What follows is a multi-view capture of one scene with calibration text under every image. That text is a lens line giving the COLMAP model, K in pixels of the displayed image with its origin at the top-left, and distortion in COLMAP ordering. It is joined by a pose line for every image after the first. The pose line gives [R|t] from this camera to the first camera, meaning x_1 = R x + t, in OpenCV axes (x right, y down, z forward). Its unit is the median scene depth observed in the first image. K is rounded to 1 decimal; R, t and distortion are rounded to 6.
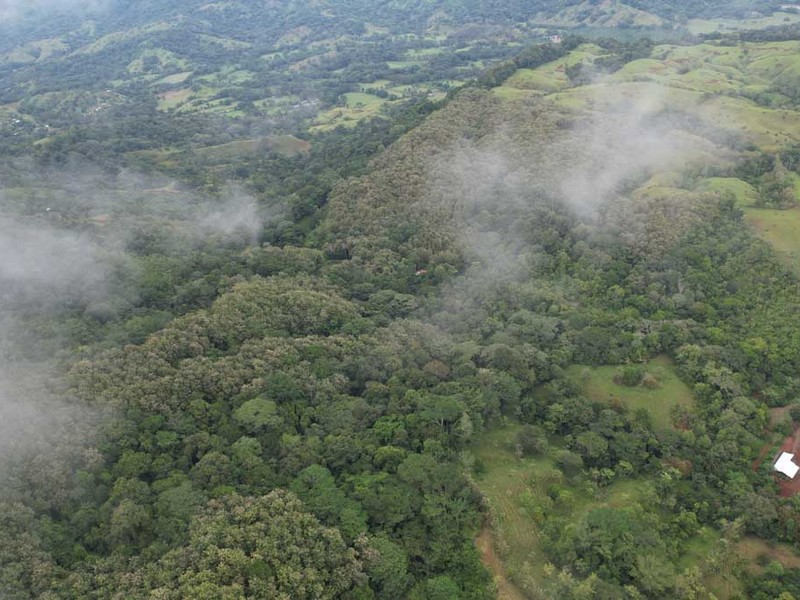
lens RADIAL K [[681.8, 0, 406.4], [0, 681.8, 299.4], [0, 0, 1]] dist [-0.065052, 0.046384]
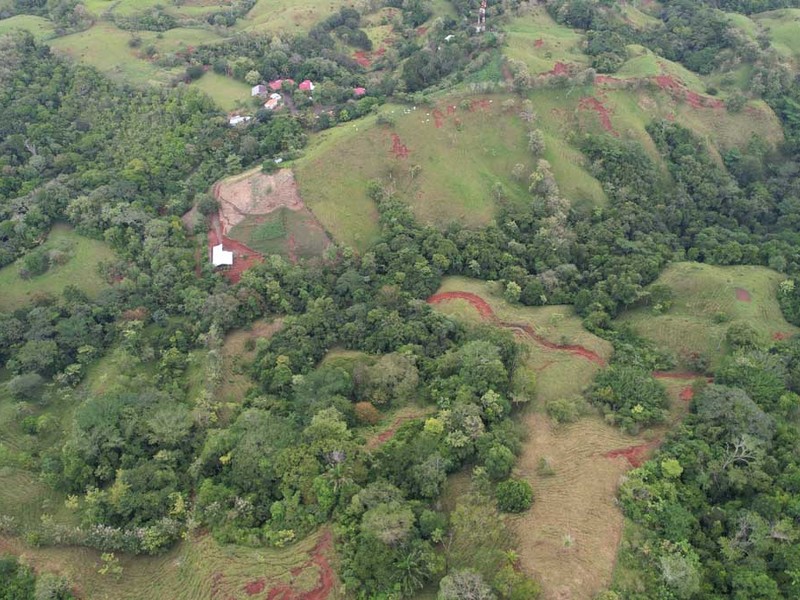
lens RADIAL K [[681.8, 0, 404.8], [0, 681.8, 304.6], [0, 0, 1]] dist [-0.065052, 0.046384]
pose [[0.566688, -0.551996, 0.611690, 0.040769], [0.415318, 0.832559, 0.366547, 0.034669], [-0.711601, 0.046328, 0.701055, 0.061830]]
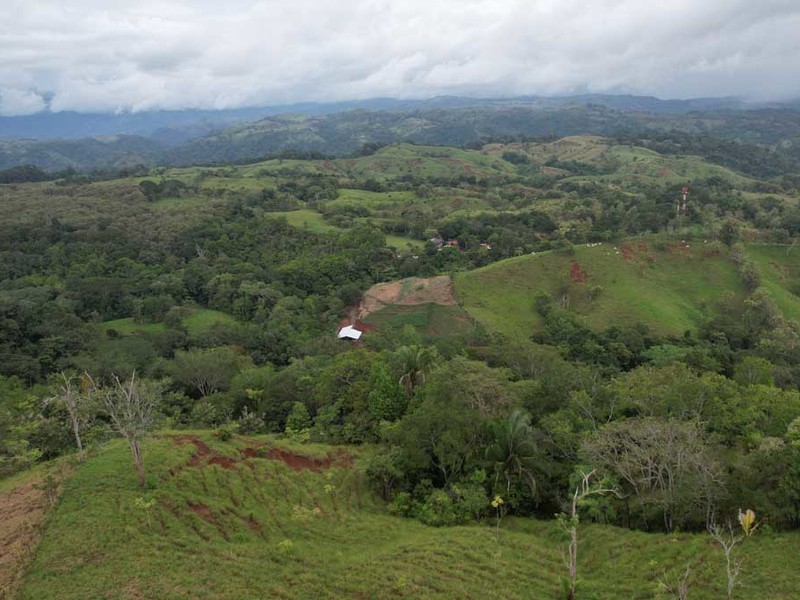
lens RADIAL K [[681.8, 0, 404.7], [0, 681.8, 304.0], [0, 0, 1]] dist [-0.065052, 0.046384]
pose [[0.781831, -0.116194, 0.612568, 0.070133], [0.283292, 0.941412, -0.183001, 0.292655], [-0.555415, 0.316611, 0.768942, 0.207675]]
